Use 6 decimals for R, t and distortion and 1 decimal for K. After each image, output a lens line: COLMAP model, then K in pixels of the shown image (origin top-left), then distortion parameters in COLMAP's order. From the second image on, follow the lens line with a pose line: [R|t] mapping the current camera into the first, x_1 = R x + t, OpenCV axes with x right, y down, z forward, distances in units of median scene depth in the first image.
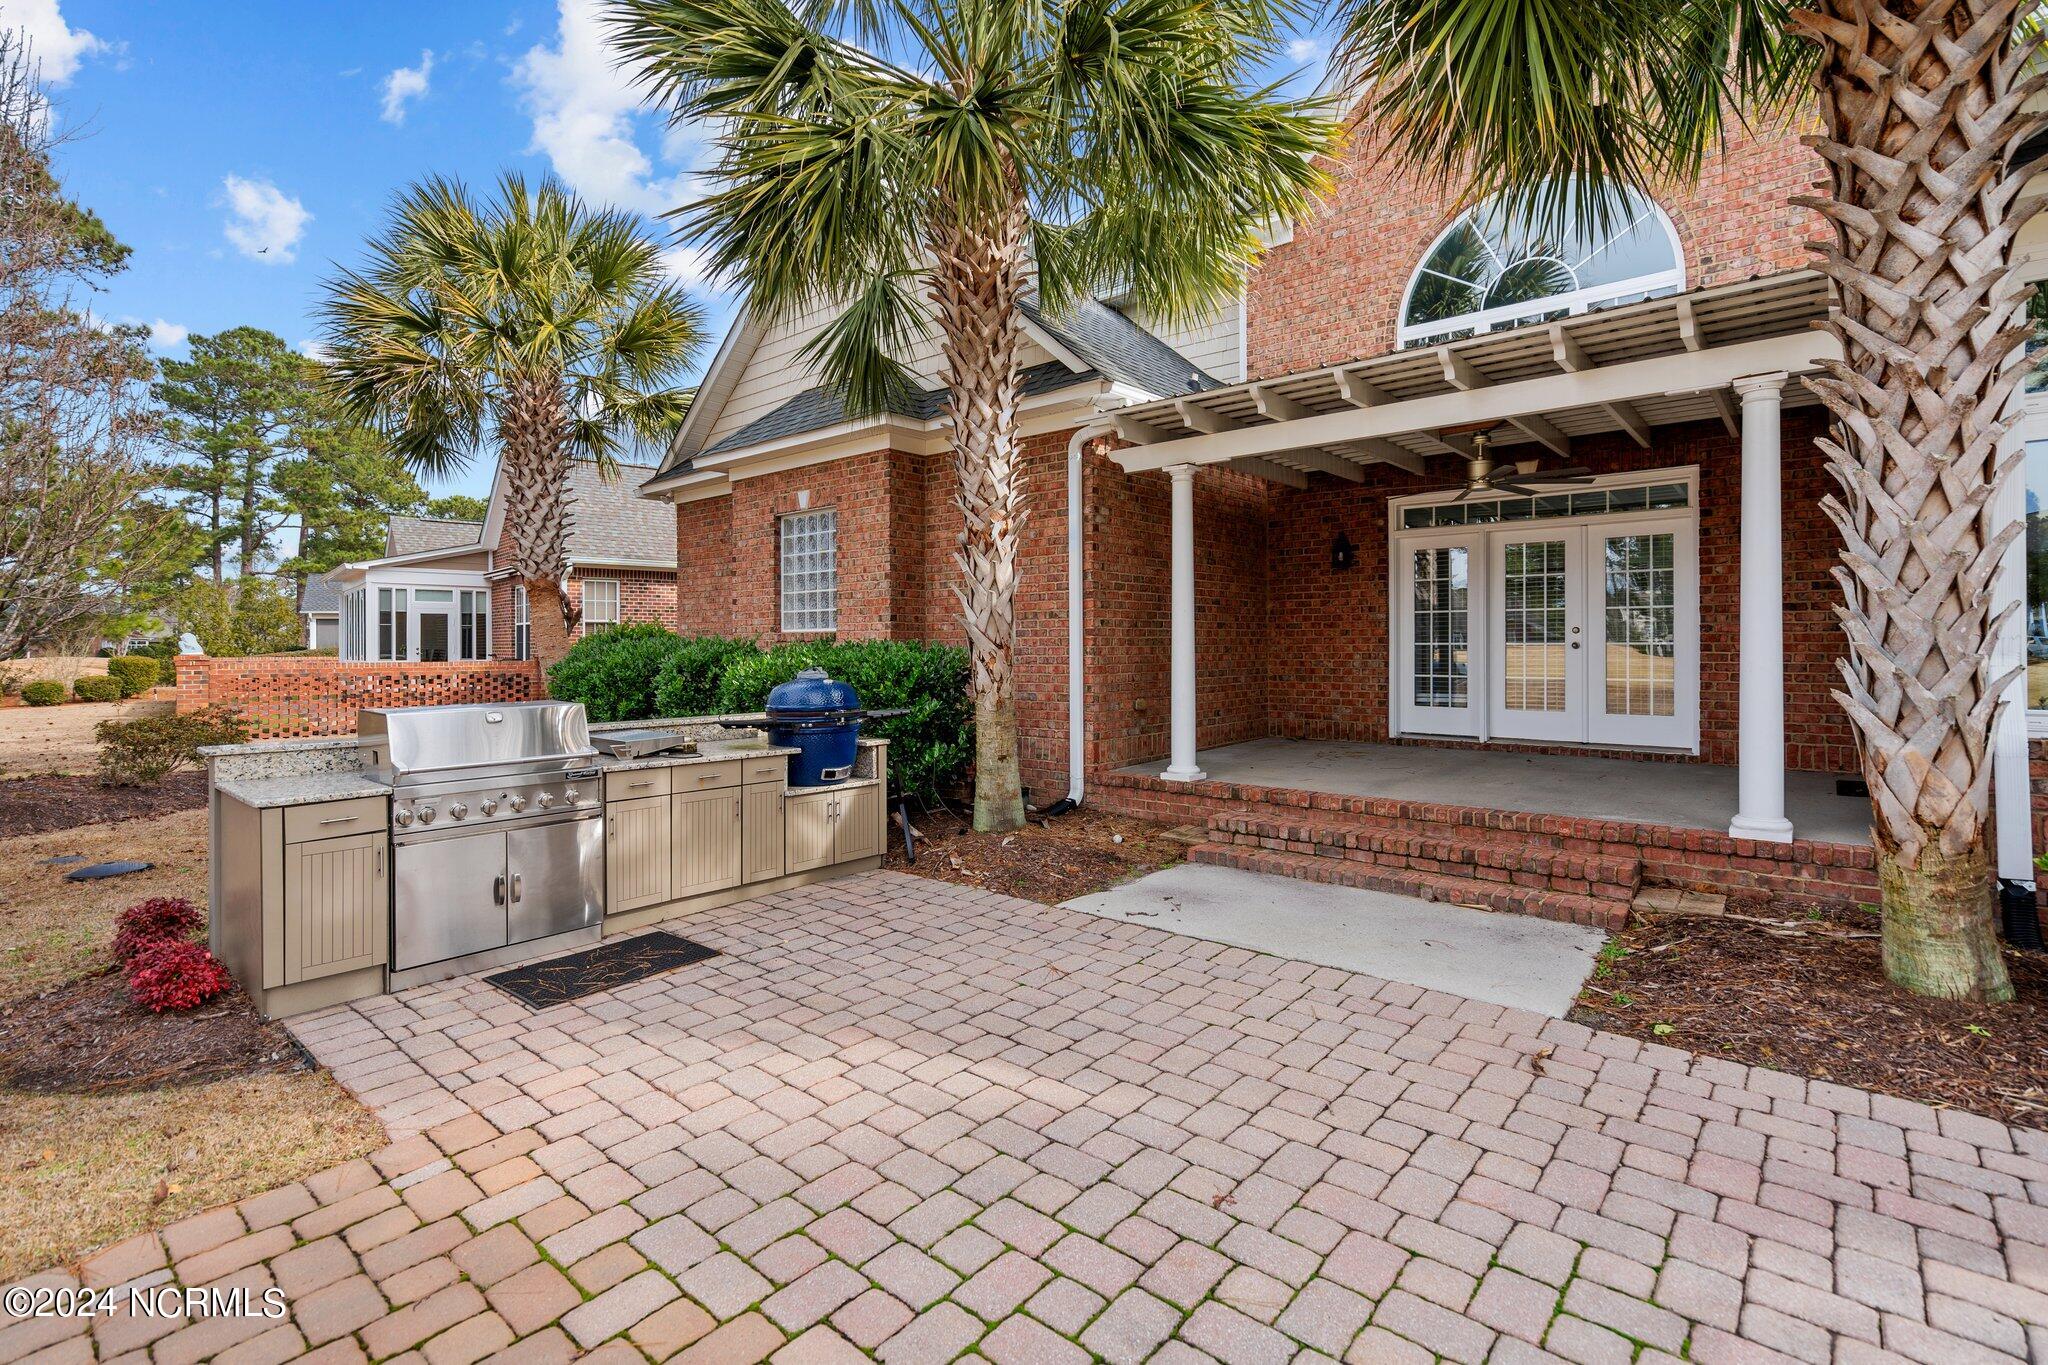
lens RADIAL K [[946.6, 0, 1013.2], [0, 946.6, 646.0], [0, 0, 1]] dist [-0.002168, 0.000563]
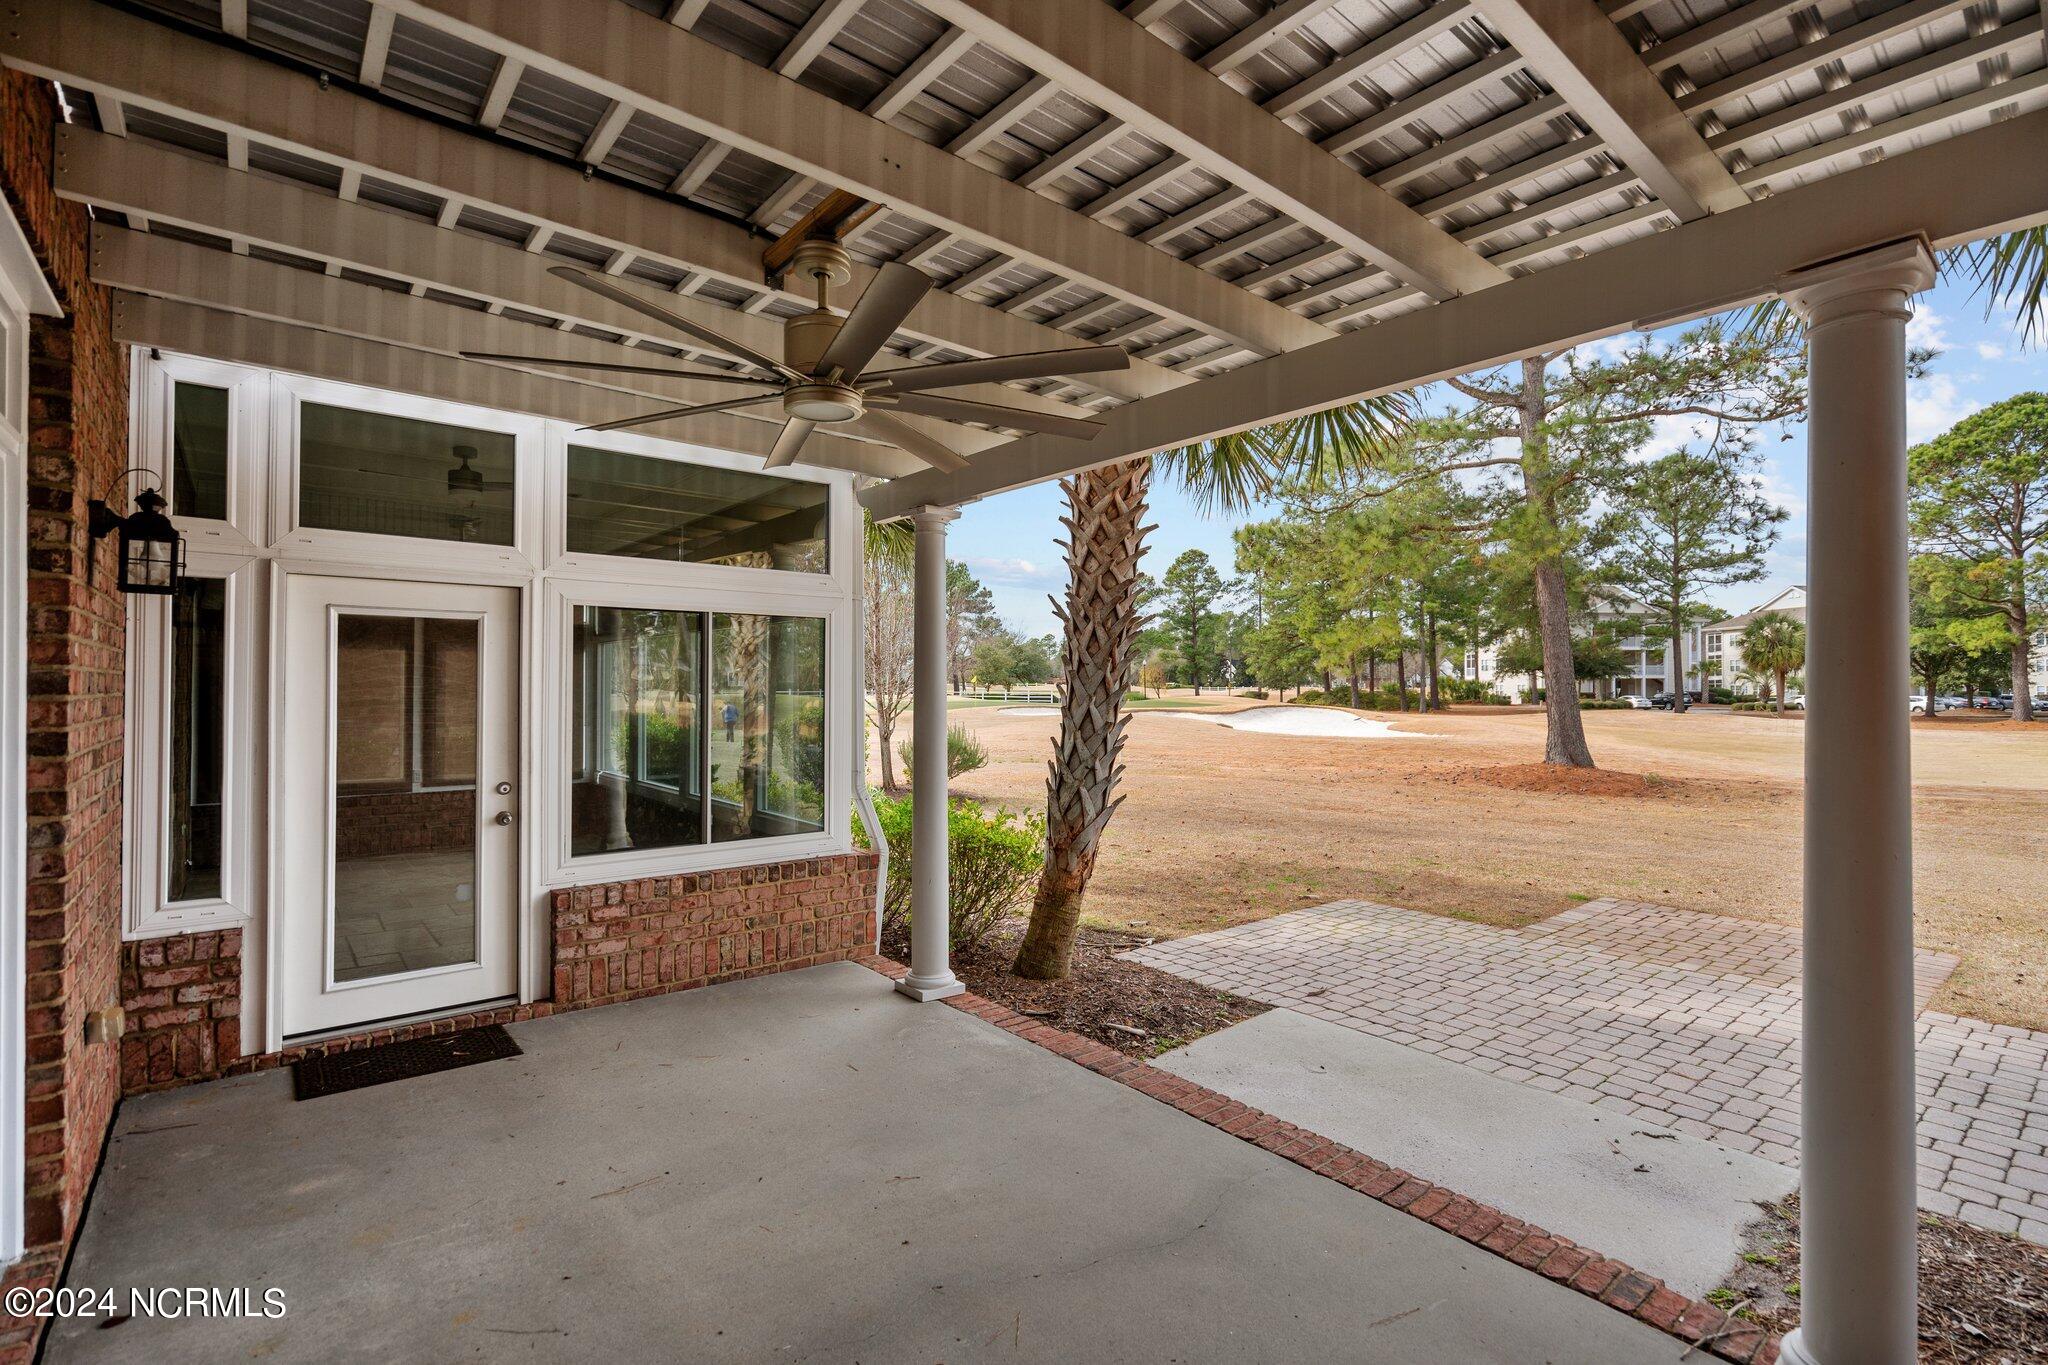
lens RADIAL K [[934.6, 0, 1015.8], [0, 934.6, 688.6], [0, 0, 1]] dist [-0.005305, 0.005083]
pose [[-0.985763, 0.002082, 0.168126, 0.348209], [0.001789, 0.999997, -0.001892, -0.064201], [-0.168129, -0.001565, -0.985764, 1.214462]]
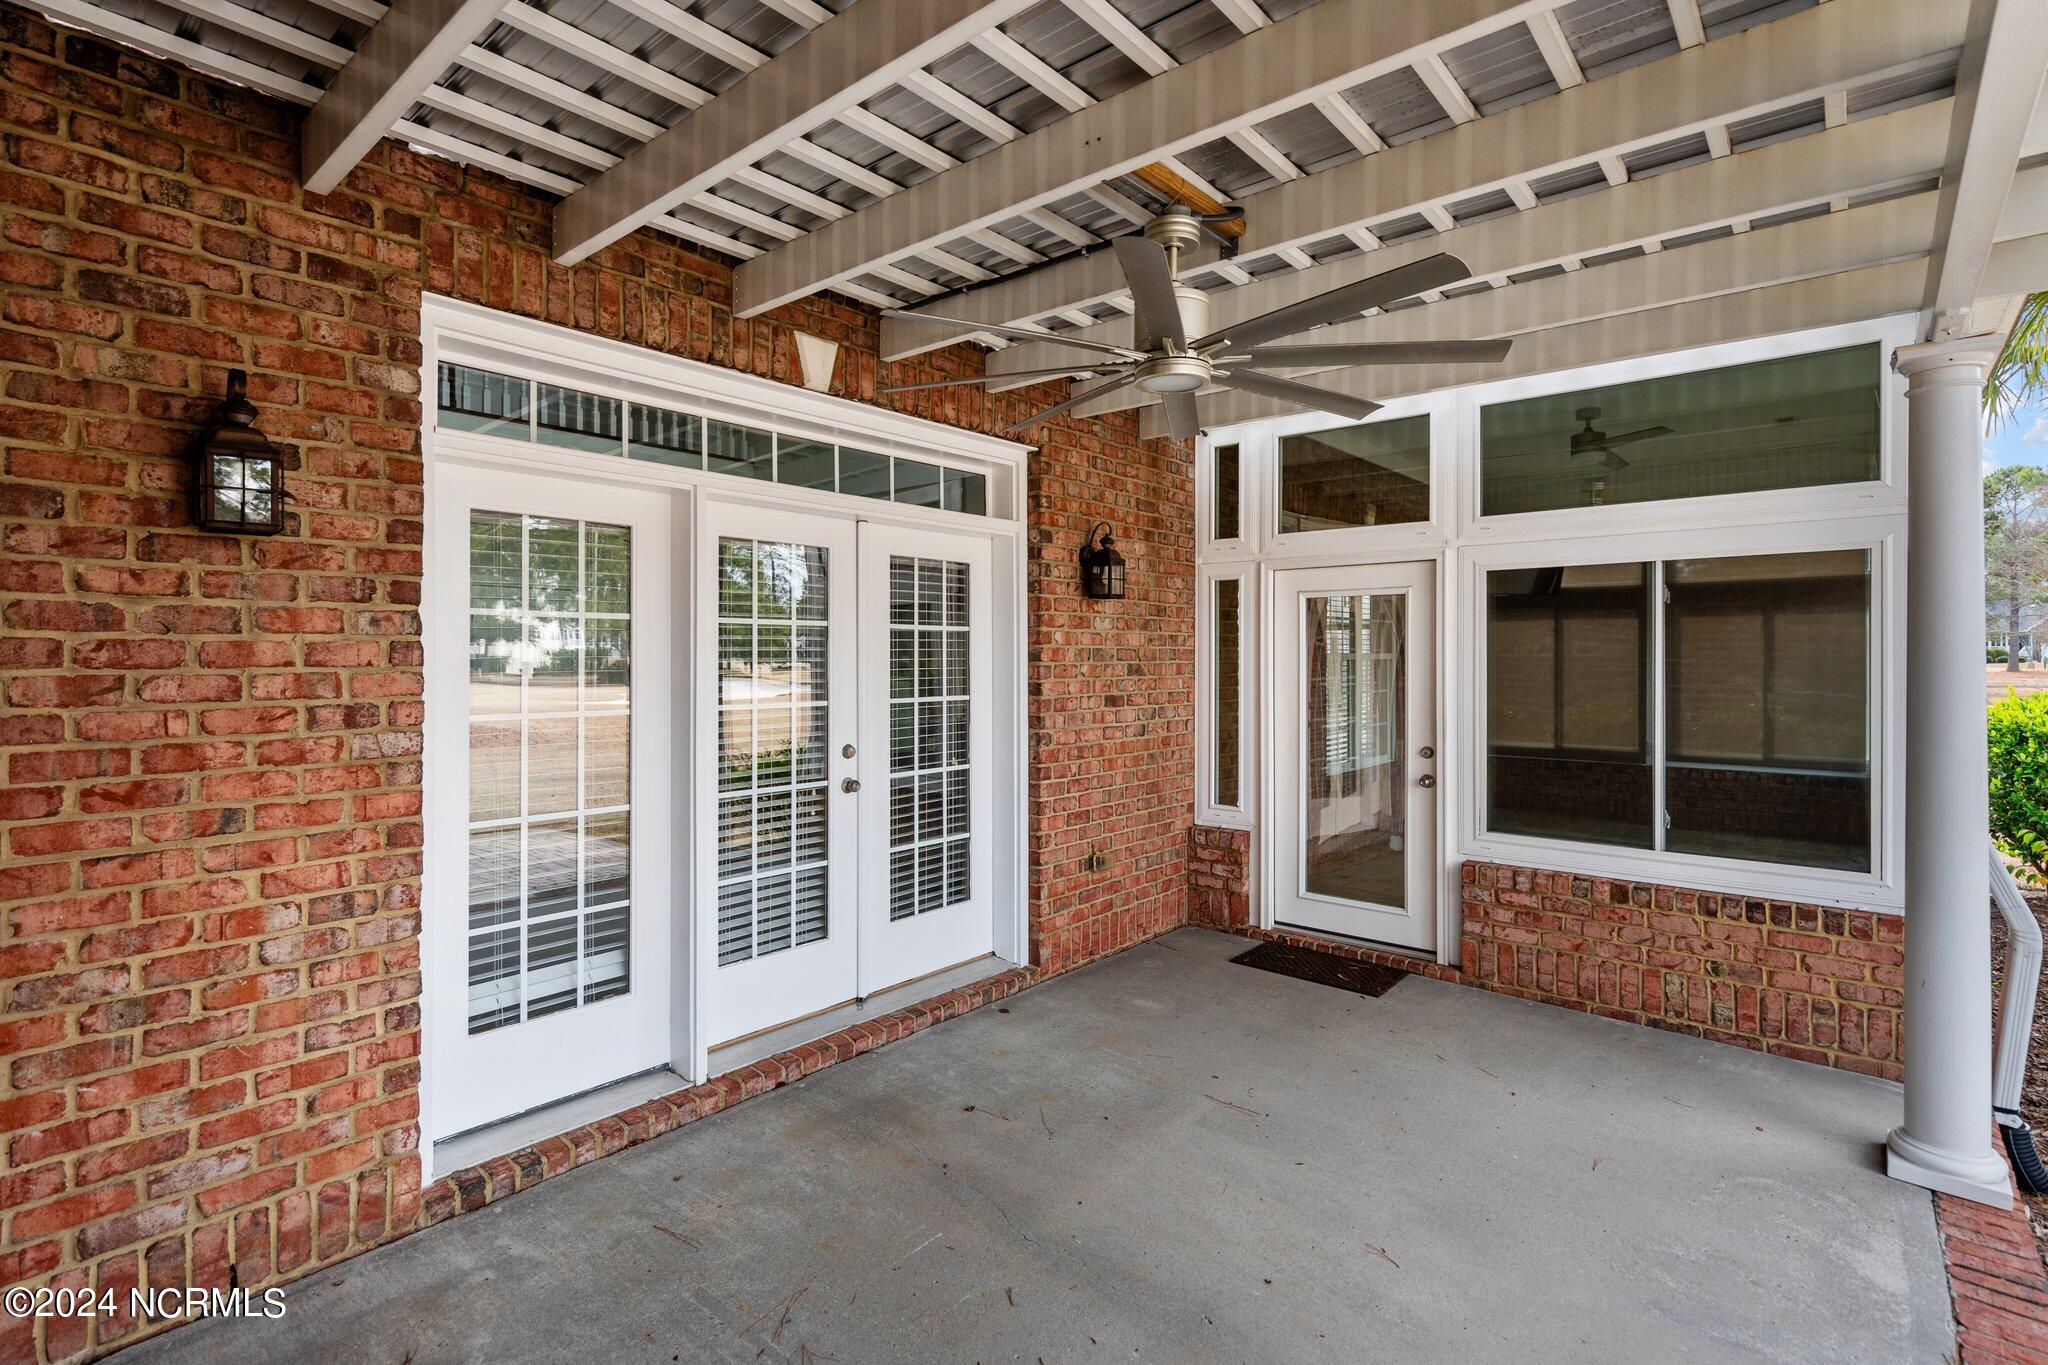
lens RADIAL K [[962.5, 0, 1035.0], [0, 962.5, 664.3], [0, 0, 1]] dist [-0.002380, 0.000167]
pose [[-0.006066, 0.000572, 0.999981, 0.148774], [-0.000421, 1.000000, -0.000575, -0.061372], [-0.999982, -0.000425, -0.006065, 0.975164]]
